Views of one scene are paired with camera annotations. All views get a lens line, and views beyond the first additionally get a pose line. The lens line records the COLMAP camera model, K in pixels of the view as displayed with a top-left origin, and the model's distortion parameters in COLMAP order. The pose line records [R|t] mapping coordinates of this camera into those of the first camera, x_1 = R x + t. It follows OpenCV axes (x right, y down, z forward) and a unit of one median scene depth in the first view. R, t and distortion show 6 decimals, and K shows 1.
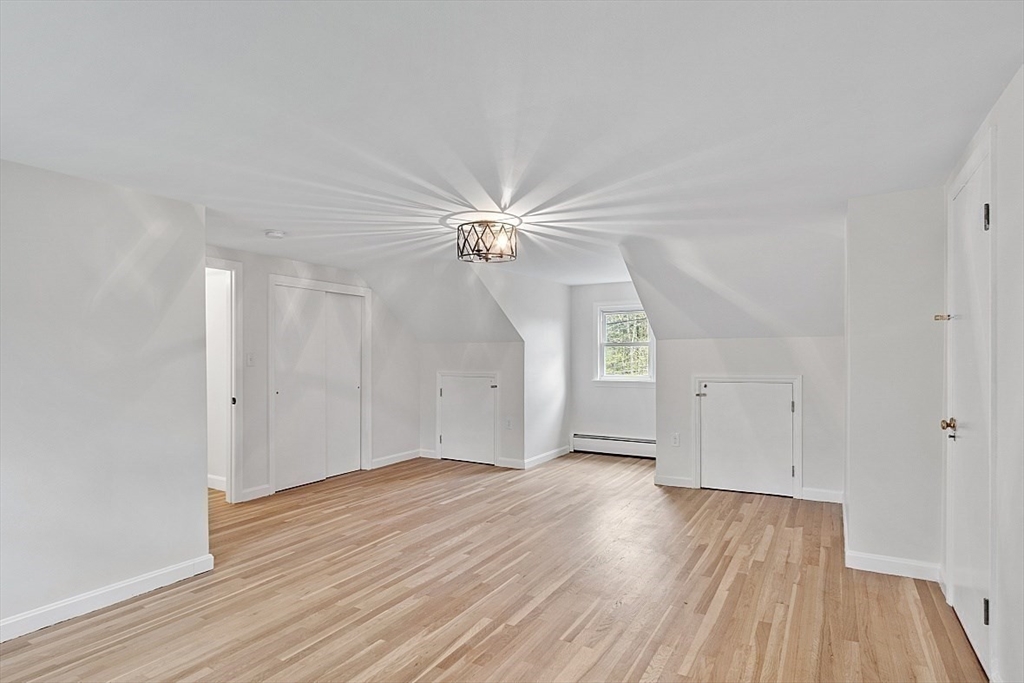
lens RADIAL K [[545.2, 0, 511.0], [0, 545.2, 341.5], [0, 0, 1]] dist [-0.004621, 0.000449]
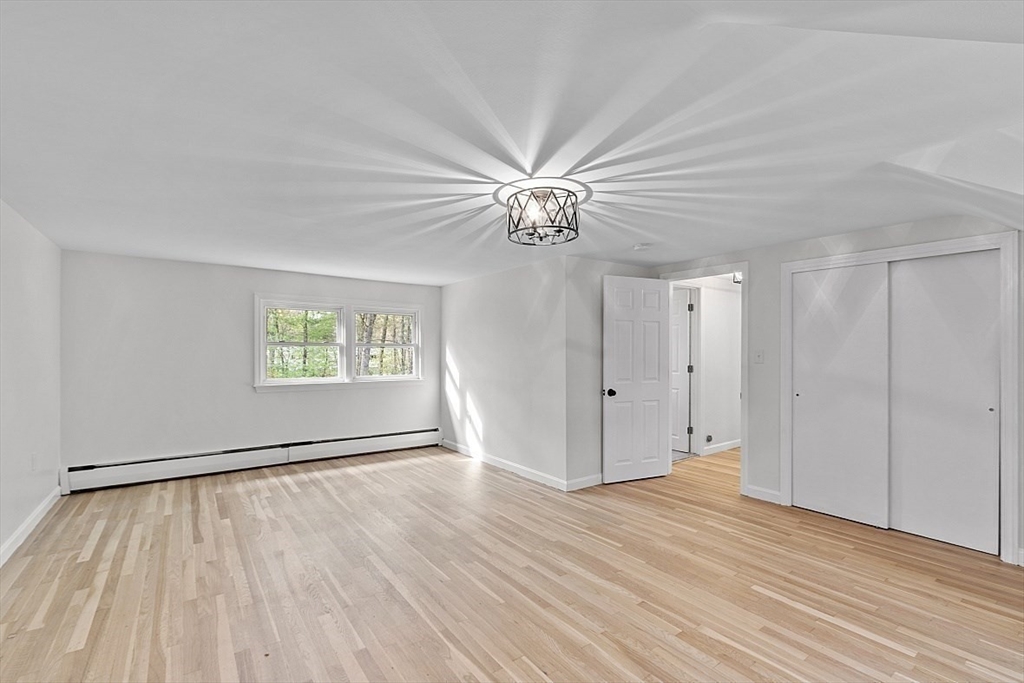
lens RADIAL K [[452.0, 0, 507.5], [0, 452.0, 347.2], [0, 0, 1]] dist [0.003387, -0.001151]
pose [[-0.403769, -0.003460, -0.914855, 0.560575], [0.021456, 0.999682, -0.013251, 0.021171], [0.914610, -0.024980, -0.403566, 1.130673]]
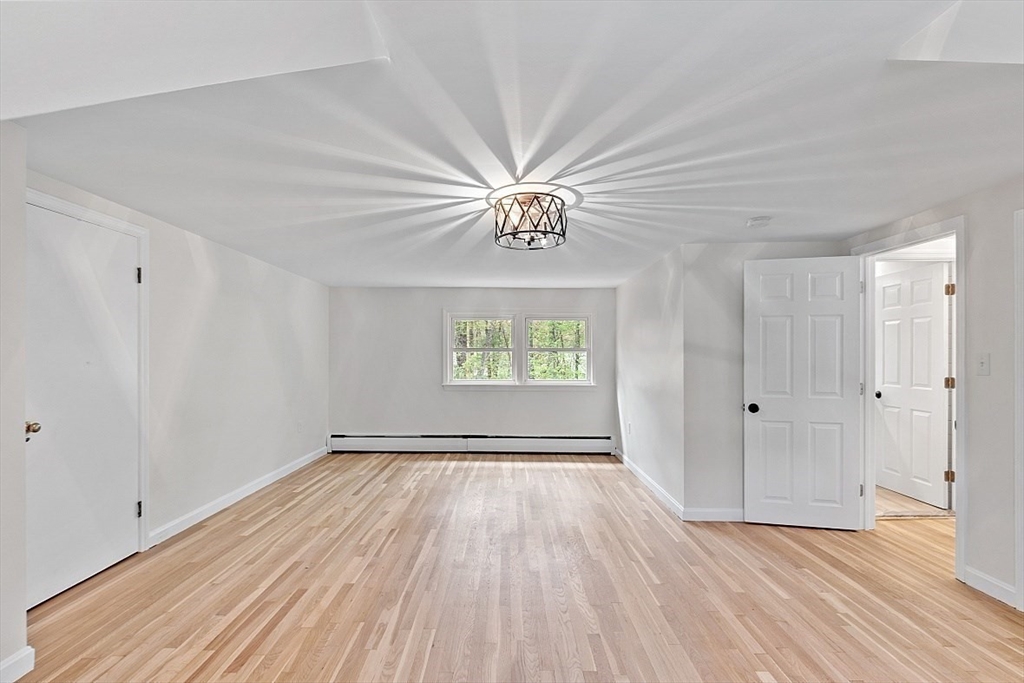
lens RADIAL K [[486.5, 0, 508.8], [0, 486.5, 350.4], [0, 0, 1]] dist [0.001605, -0.000902]
pose [[-0.868493, -0.001460, -0.495699, 0.324119], [0.014229, 0.999510, -0.027873, 0.030429], [0.495497, -0.031261, -0.868047, 1.498017]]
